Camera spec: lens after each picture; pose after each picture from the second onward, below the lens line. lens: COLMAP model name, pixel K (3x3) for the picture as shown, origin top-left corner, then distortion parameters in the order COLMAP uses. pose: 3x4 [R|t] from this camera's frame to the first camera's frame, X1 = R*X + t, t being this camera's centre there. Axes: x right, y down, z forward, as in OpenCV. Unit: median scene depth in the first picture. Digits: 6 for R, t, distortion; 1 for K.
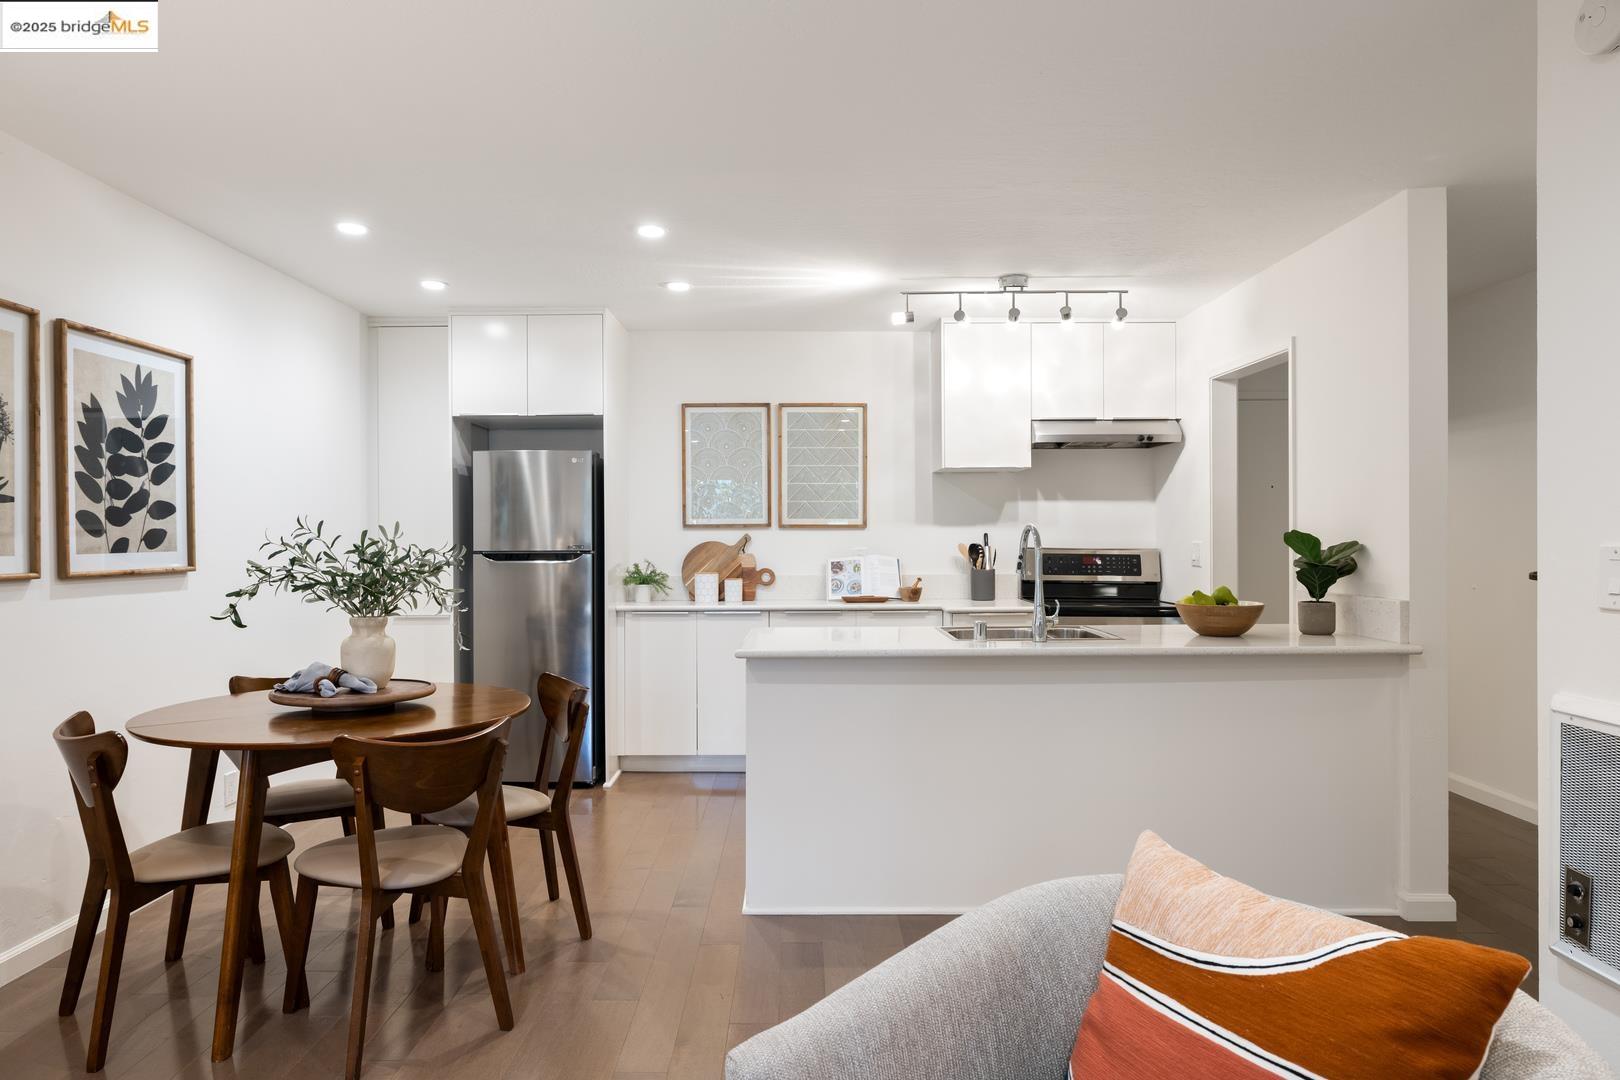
lens RADIAL K [[1005.0, 0, 781.9], [0, 1005.0, 542.2], [0, 0, 1]] dist [-0.004169, 0.003981]
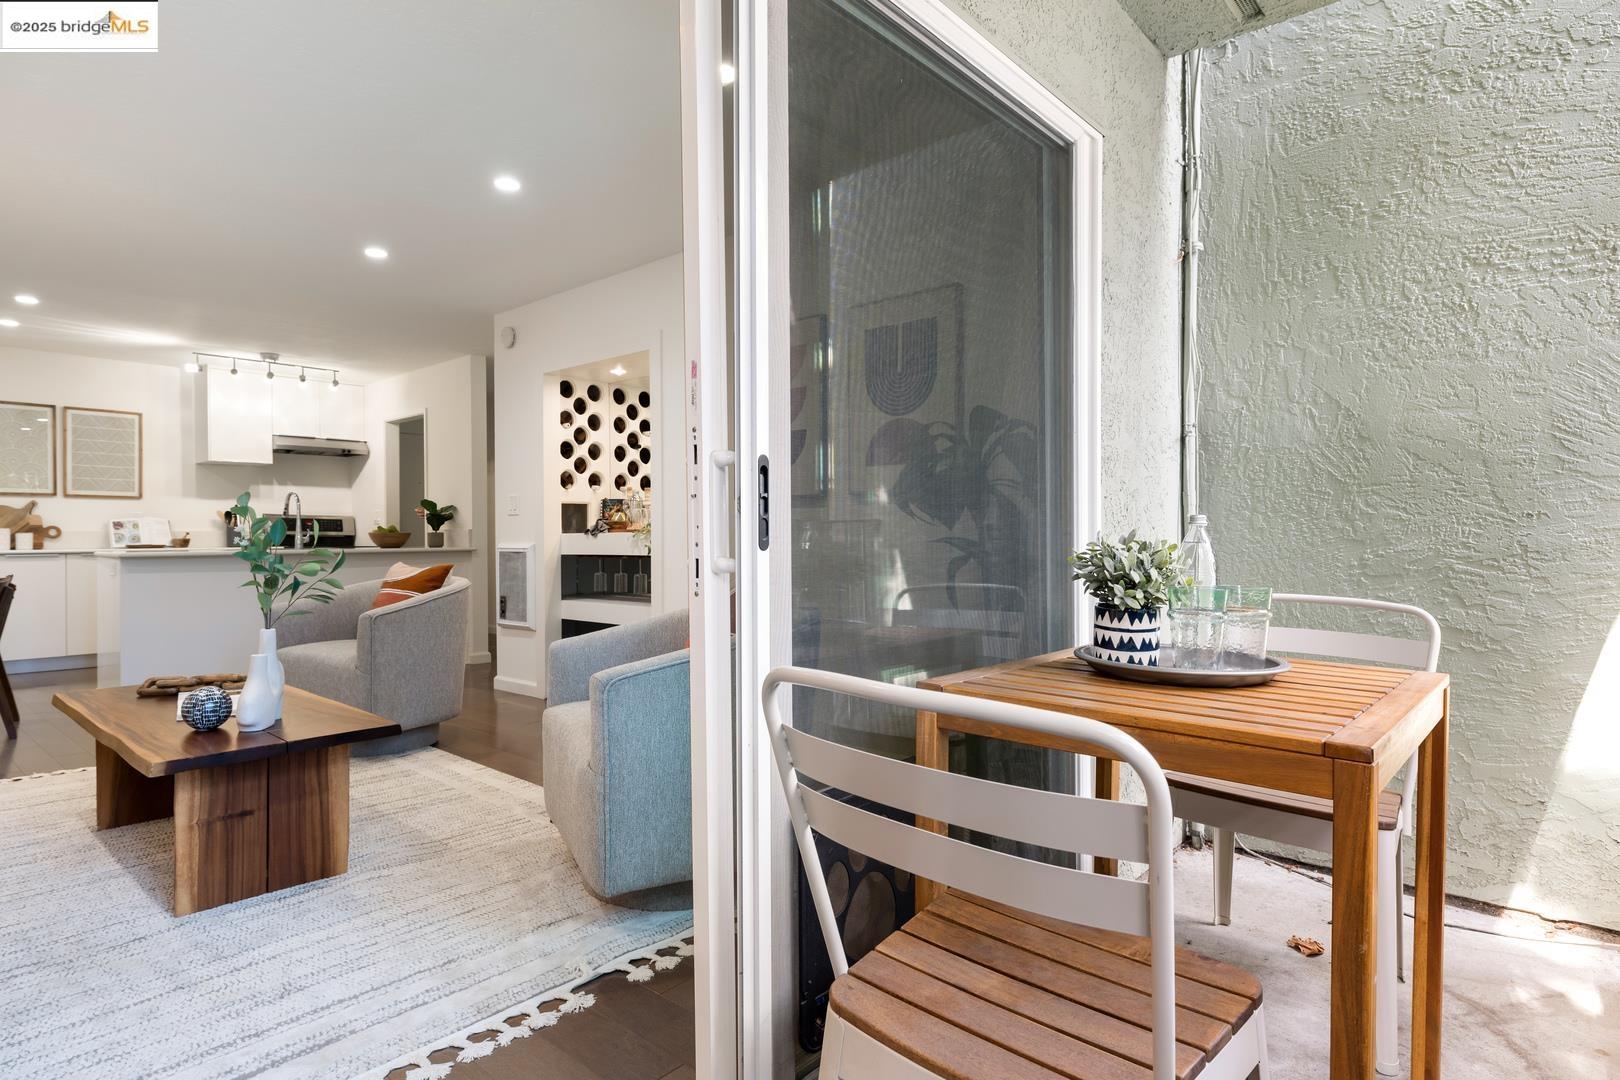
lens RADIAL K [[885.2, 0, 807.9], [0, 885.2, 534.9], [0, 0, 1]] dist [0.007975, -0.002736]
pose [[0.656919, 0.001512, 0.753960, -0.385447], [0.007218, 0.999940, -0.008295, 0.085305], [-0.753927, 0.010891, 0.656868, -0.868398]]
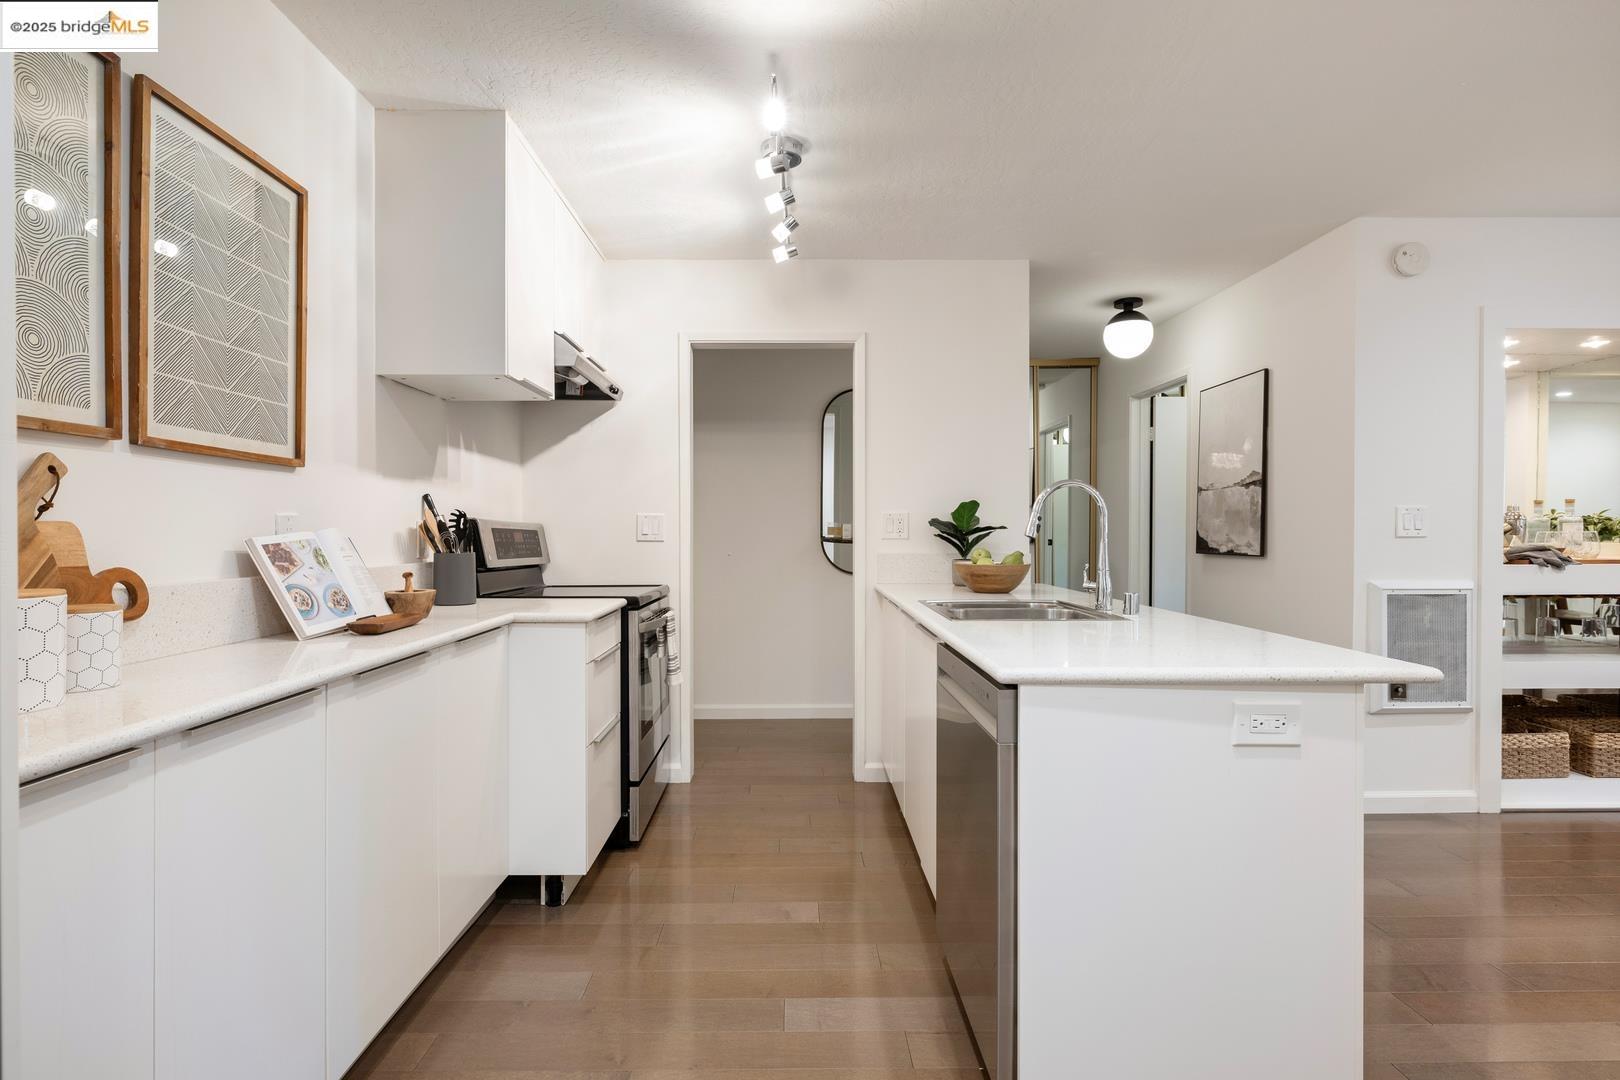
lens RADIAL K [[791.1, 0, 815.7], [0, 791.1, 537.0], [0, 0, 1]] dist [0.005811, 0.000925]
pose [[-0.035778, -0.003068, 0.999355, -0.425951], [0.007820, 0.999964, 0.003349, 0.026593], [-0.999329, 0.007934, -0.035753, 1.200026]]
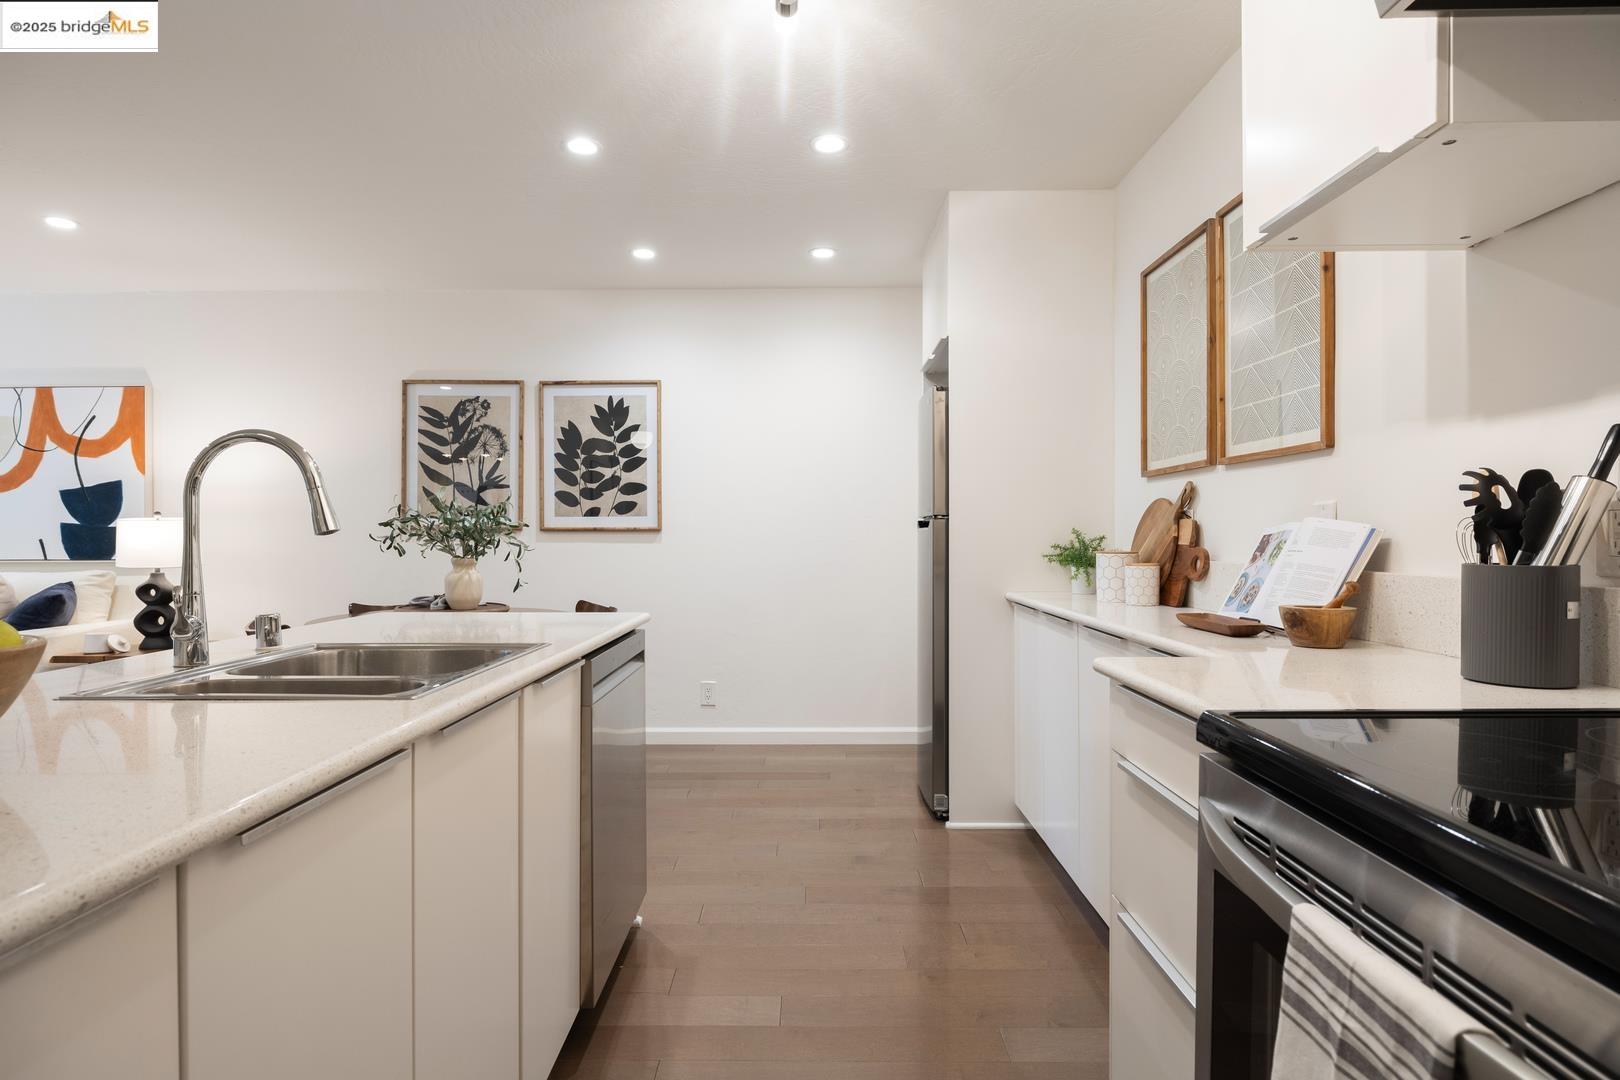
lens RADIAL K [[885.2, 0, 785.7], [0, 885.2, 536.8], [0, 0, 1]] dist [0.007975, -0.002736]
pose [[-0.005727, 0.007237, -0.999957, 0.685738], [-0.003112, 0.999969, 0.007255, 0.028920], [0.999979, 0.003154, -0.005705, 1.203992]]
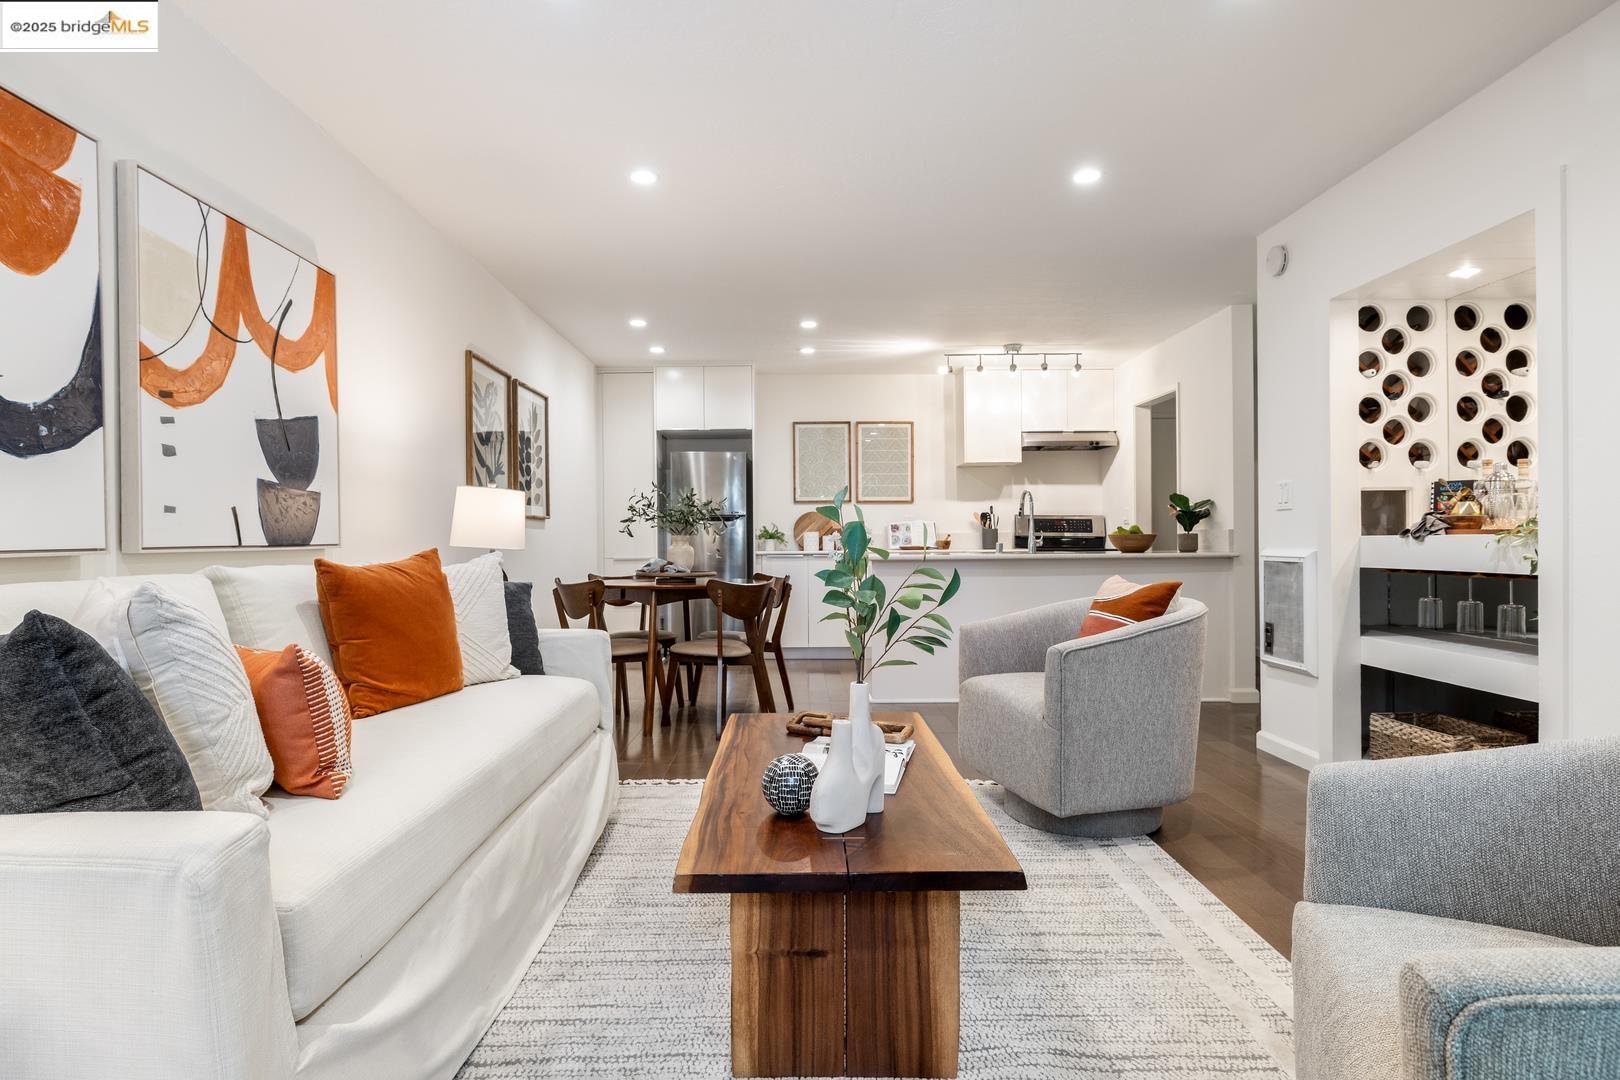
lens RADIAL K [[910.0, 0, 788.0], [0, 910.0, 542.1], [0, 0, 1]] dist [-0.000810, -0.001157]
pose [[0.999948, -0.003309, 0.009665, -0.185071], [0.003339, 0.999990, -0.003092, 0.075623], [-0.009655, 0.003124, 0.999949, -0.588804]]
